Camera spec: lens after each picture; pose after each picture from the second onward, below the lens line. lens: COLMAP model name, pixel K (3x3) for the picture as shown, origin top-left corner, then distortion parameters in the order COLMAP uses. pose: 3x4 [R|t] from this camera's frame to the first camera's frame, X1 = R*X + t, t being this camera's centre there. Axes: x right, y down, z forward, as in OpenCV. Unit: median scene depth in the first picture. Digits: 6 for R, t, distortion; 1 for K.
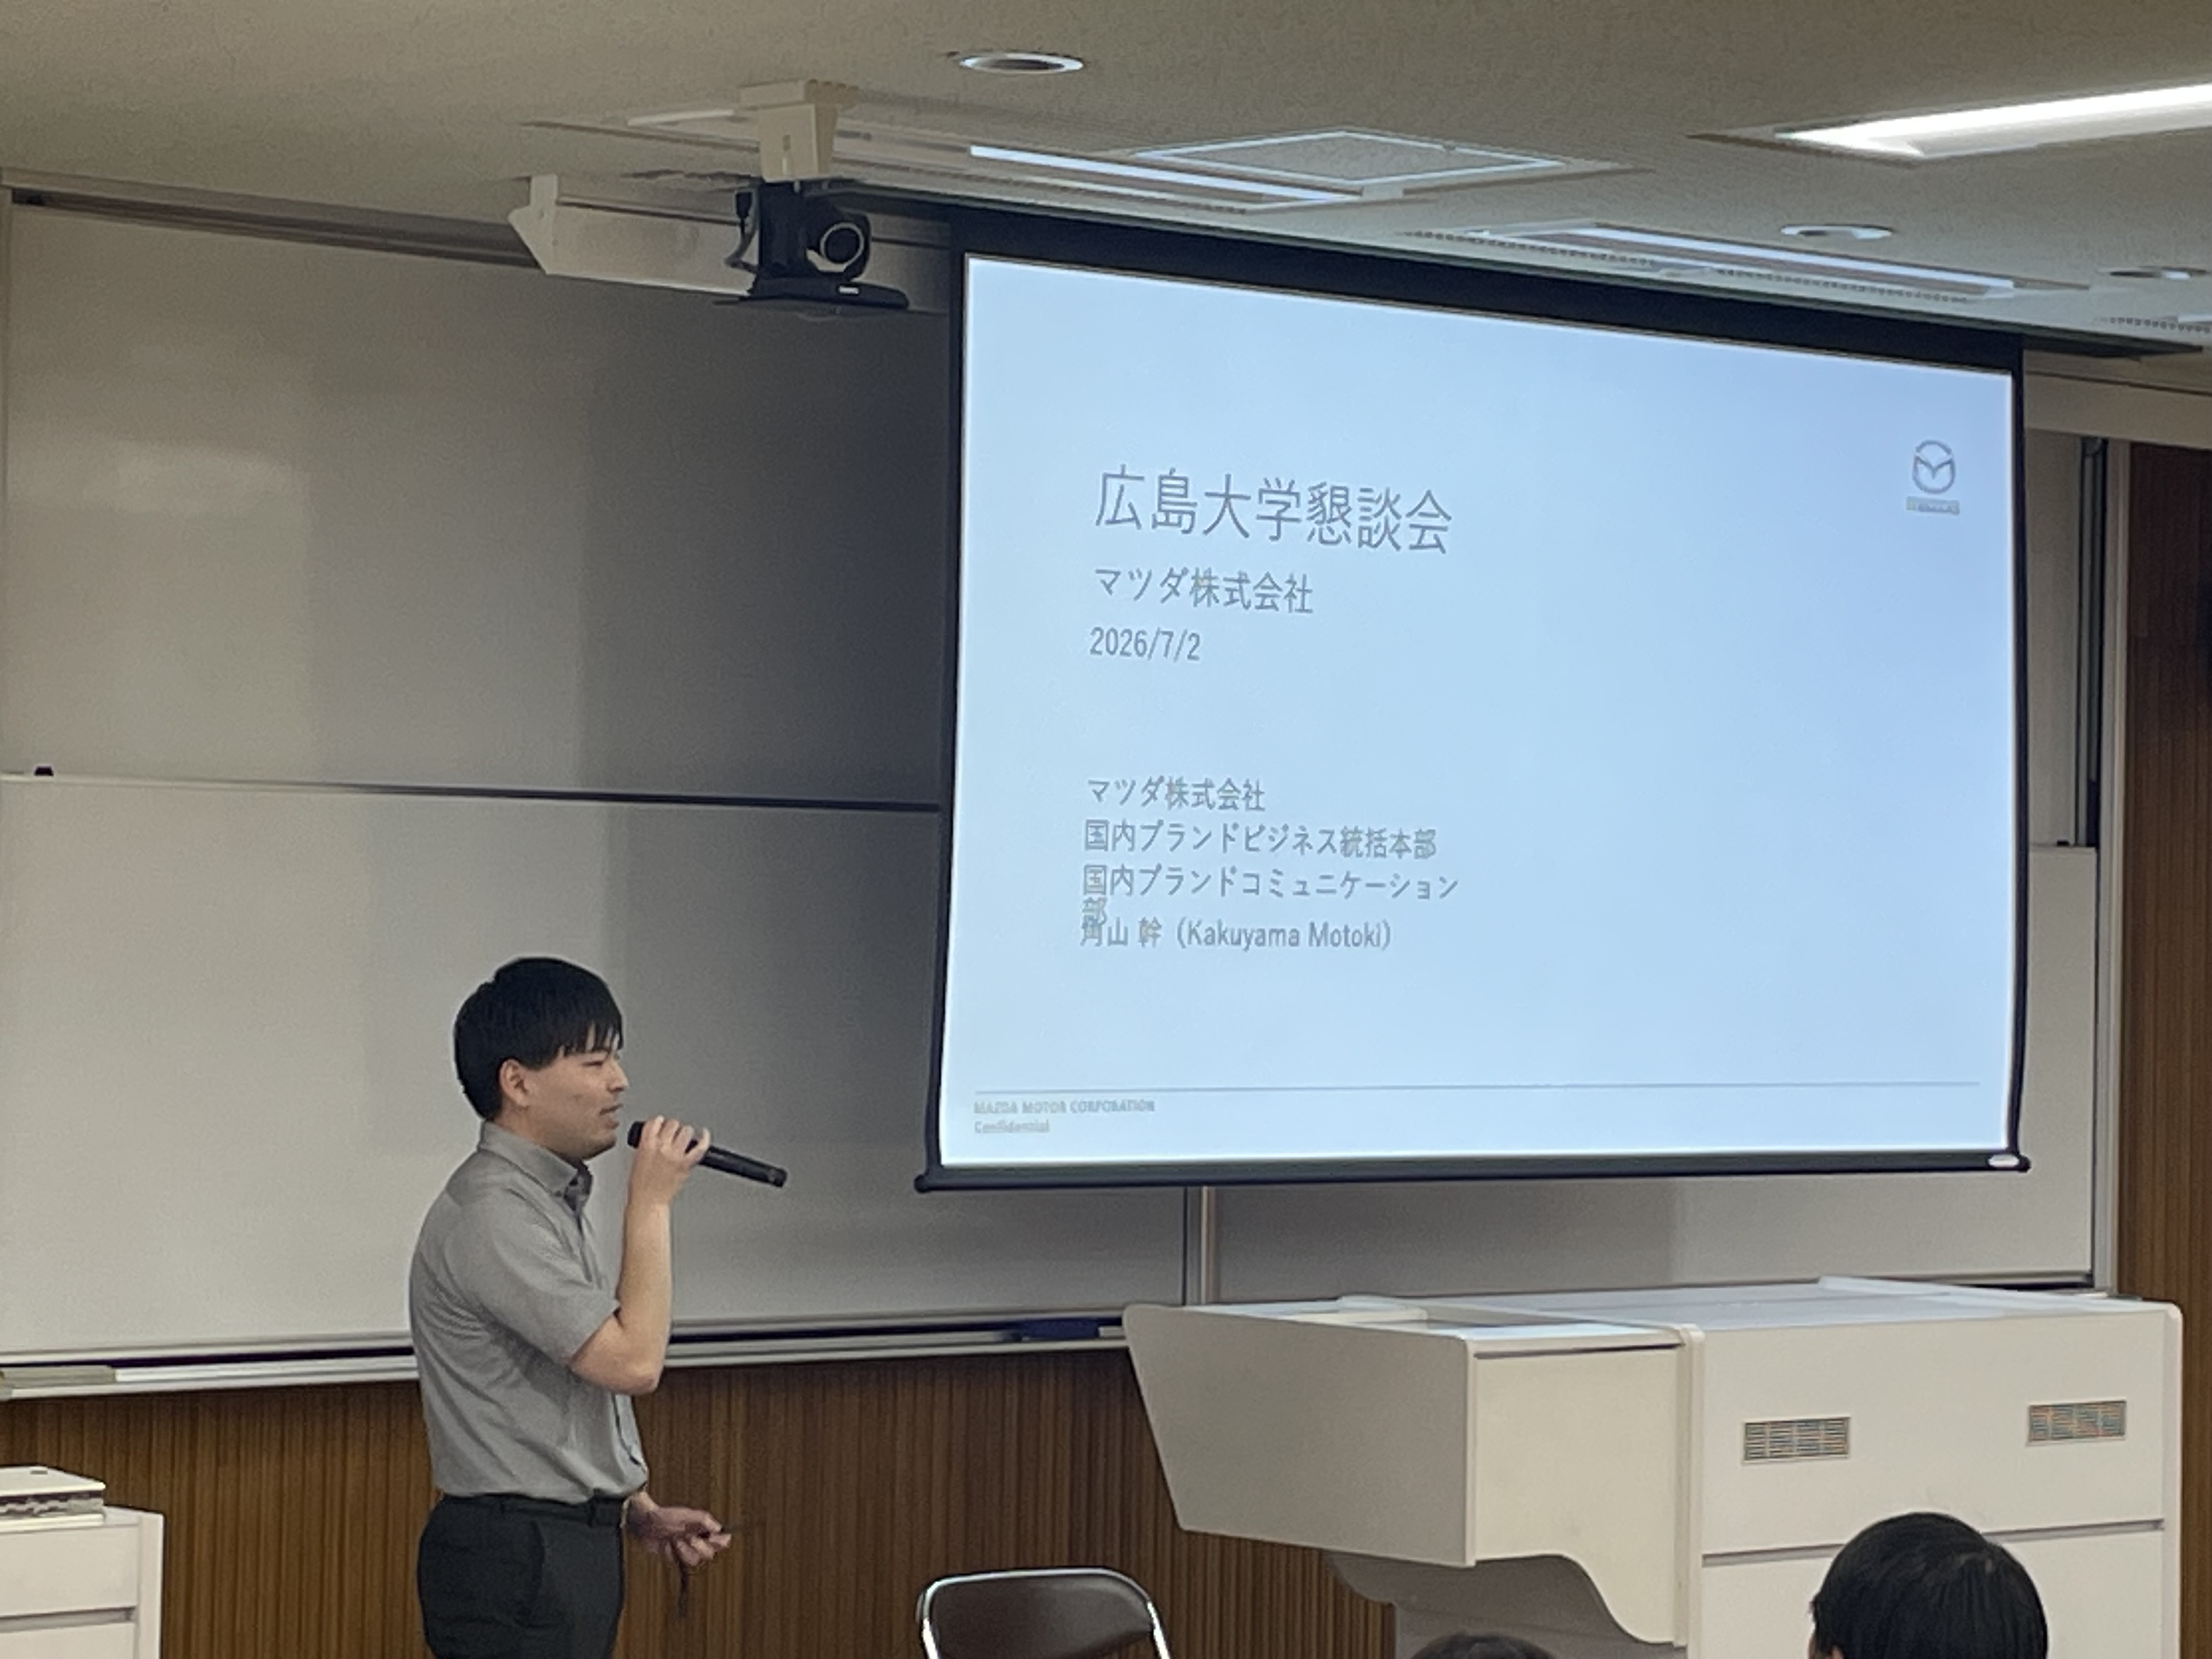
lens RADIAL K [[6017.0, 0, 1032.8], [0, 6017.0, 838.3], [0, 0, 1]] dist [0.112655, 0.080085]
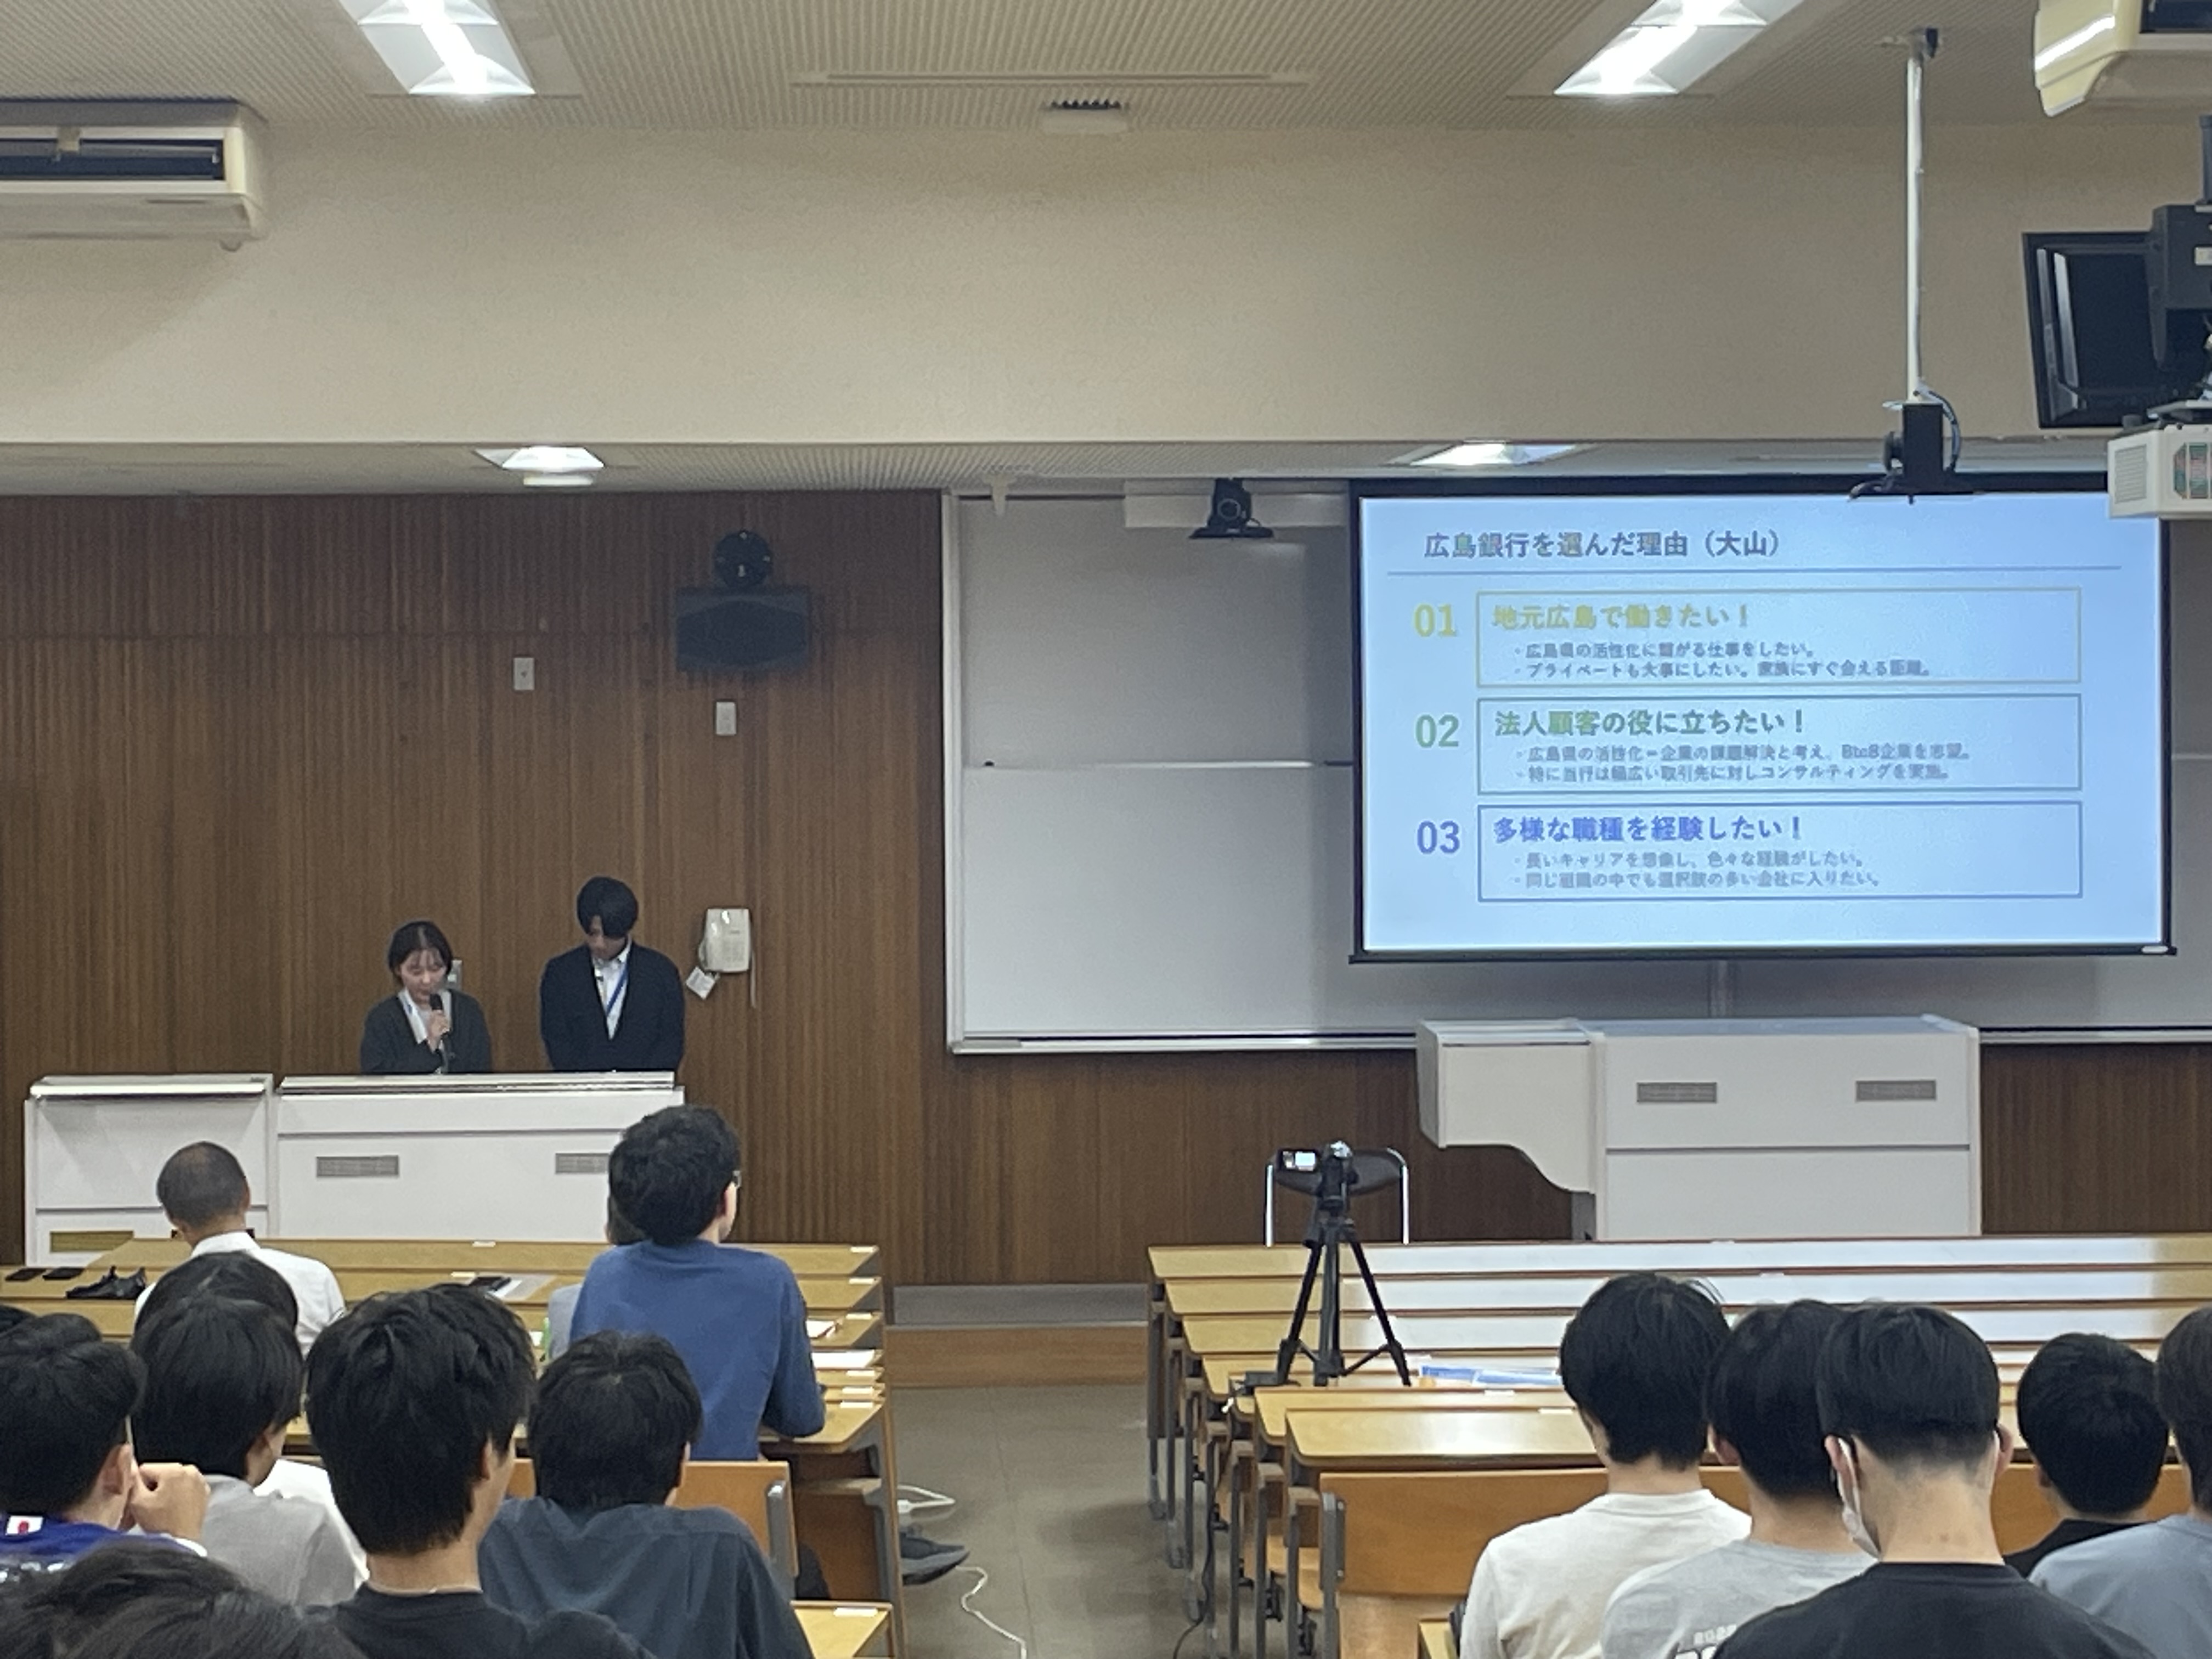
lens RADIAL K [[5357.9, 0, 1106.0], [0, 5357.9, 829.5], [0, 0, 1]] dist [0.034303, -0.709933]
pose [[0.780169, -0.006644, -0.625533, 1.078405], [0.030323, 0.999170, 0.027207, -0.038657], [0.624833, -0.040194, 0.779723, -0.467261]]
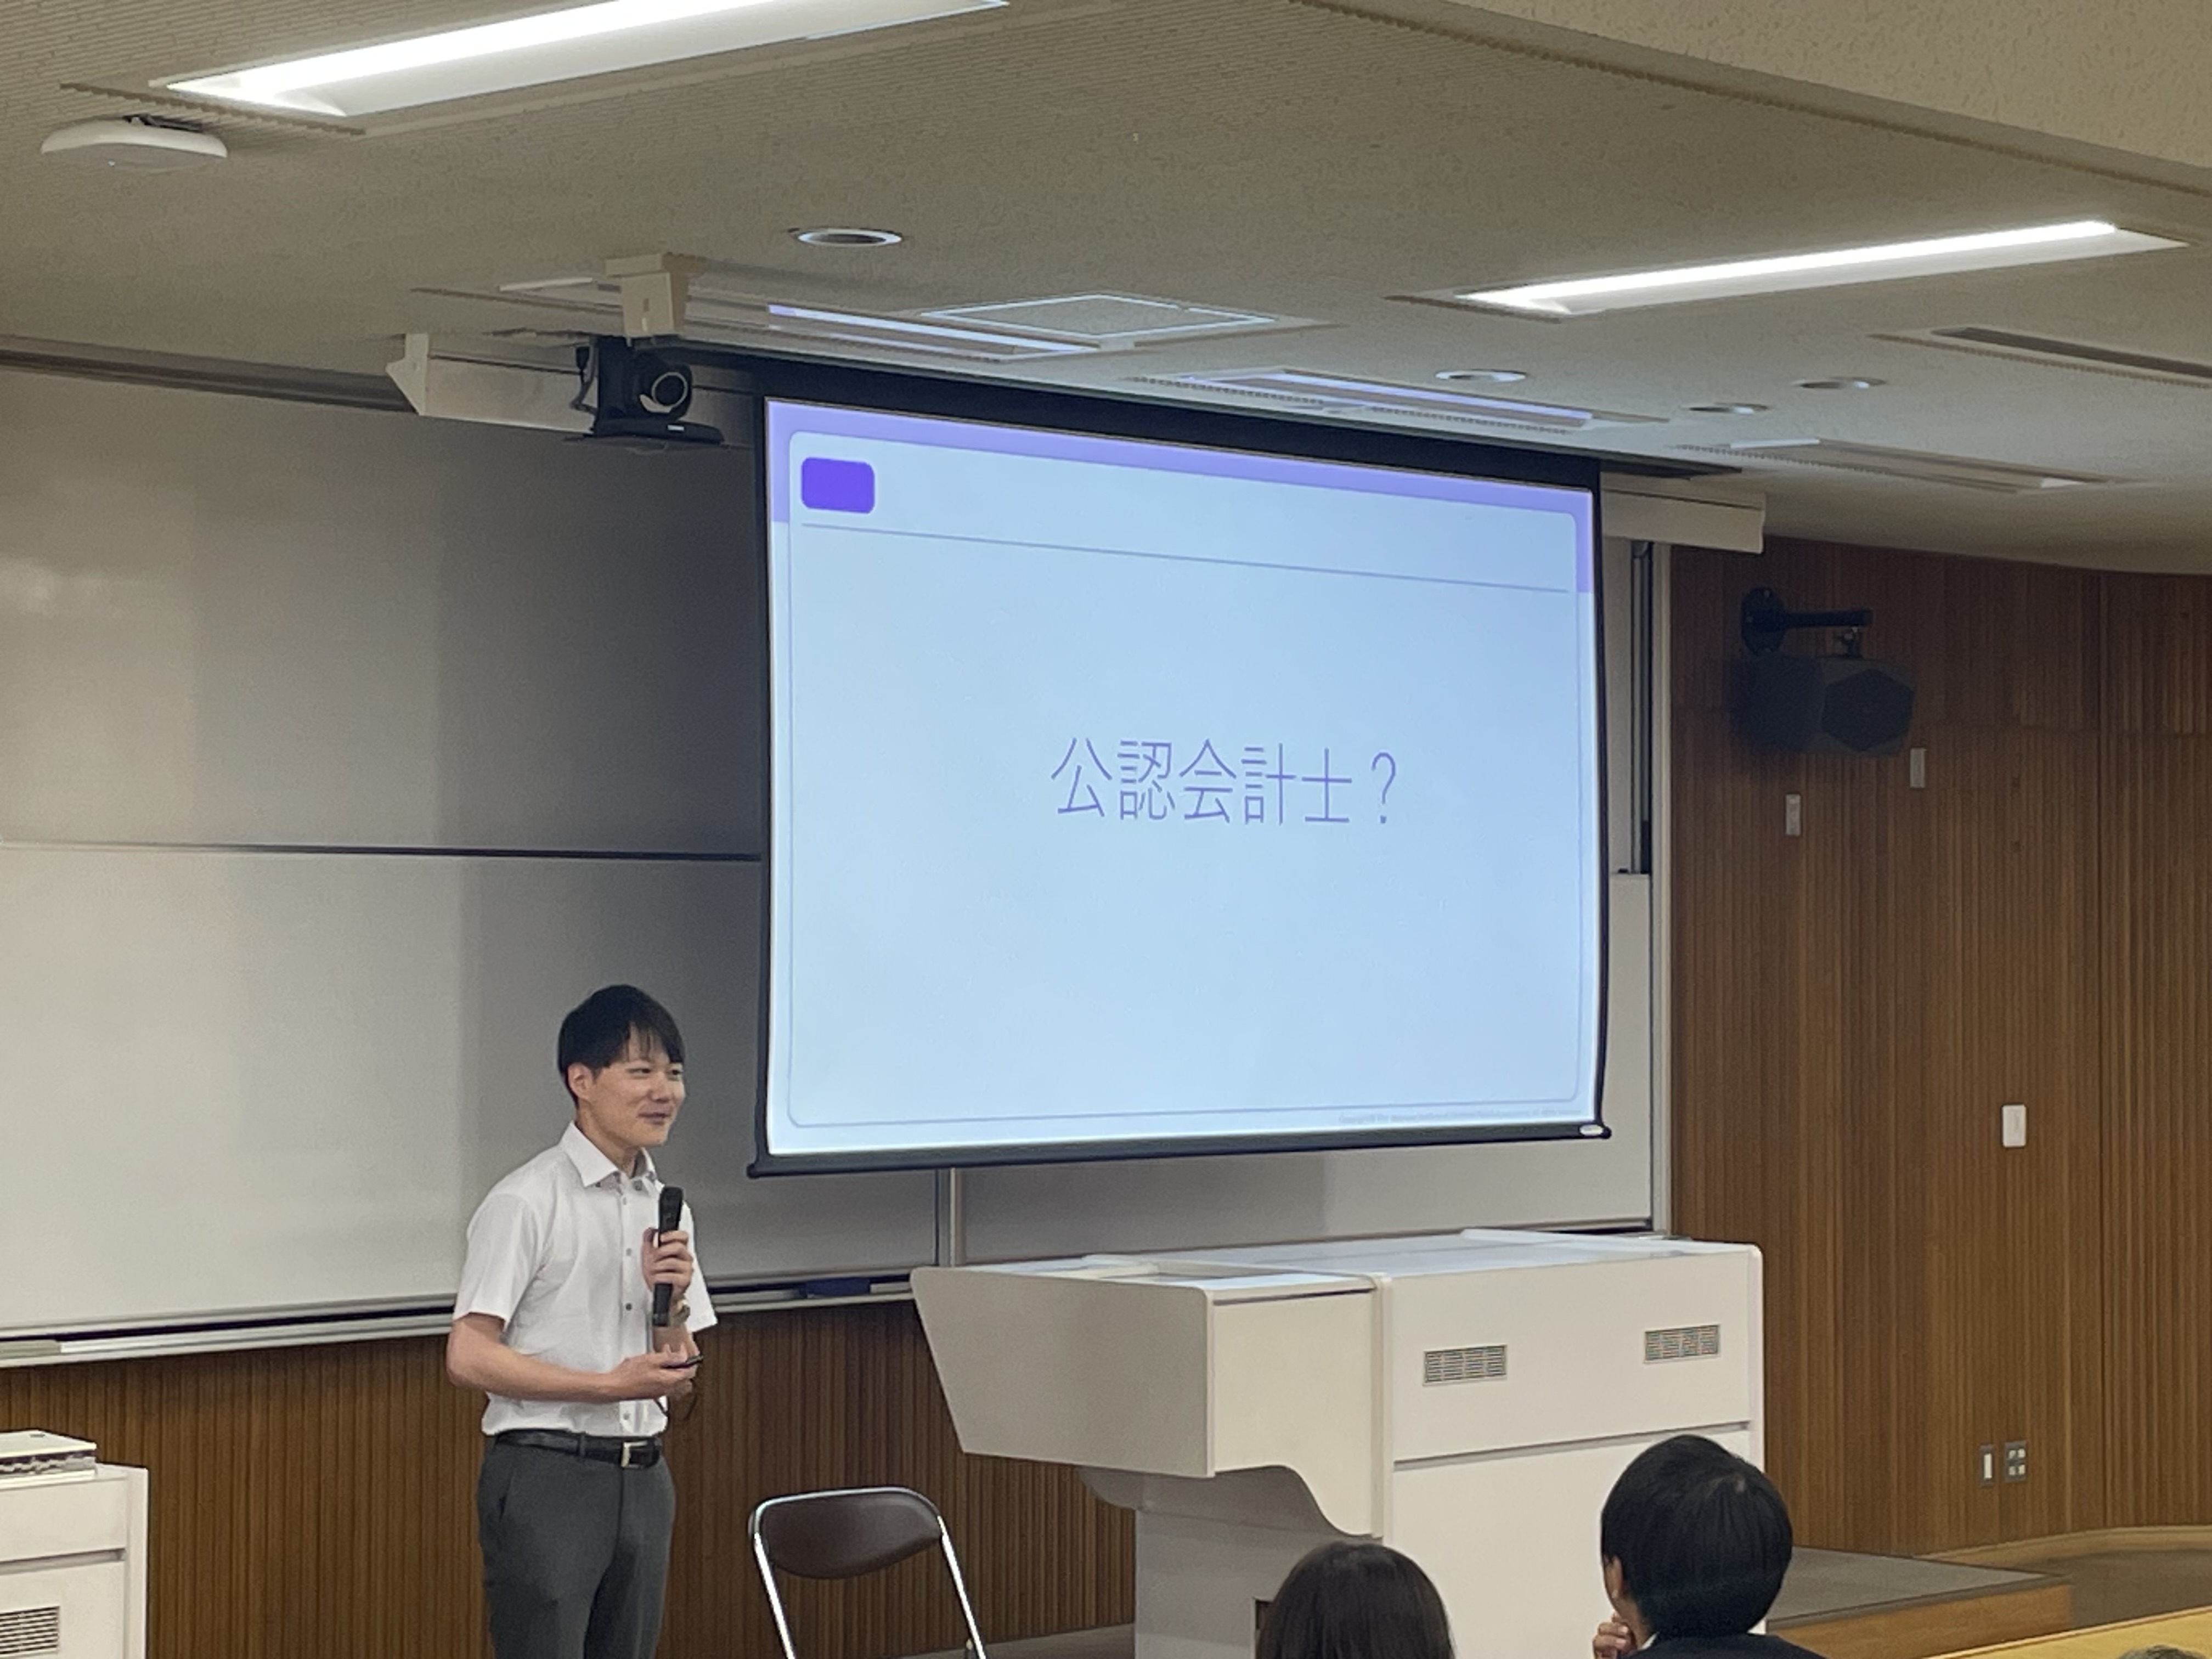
lens RADIAL K [[4861.8, 0, 1106.0], [0, 4861.8, 829.5], [0, 0, 1]] dist [0.111133, 0.052687]
pose [[0.995475, -0.014732, 0.093877, -0.037118], [0.015561, 0.999846, -0.008104, -0.001680], [-0.093743, 0.009528, 0.995551, 0.025324]]
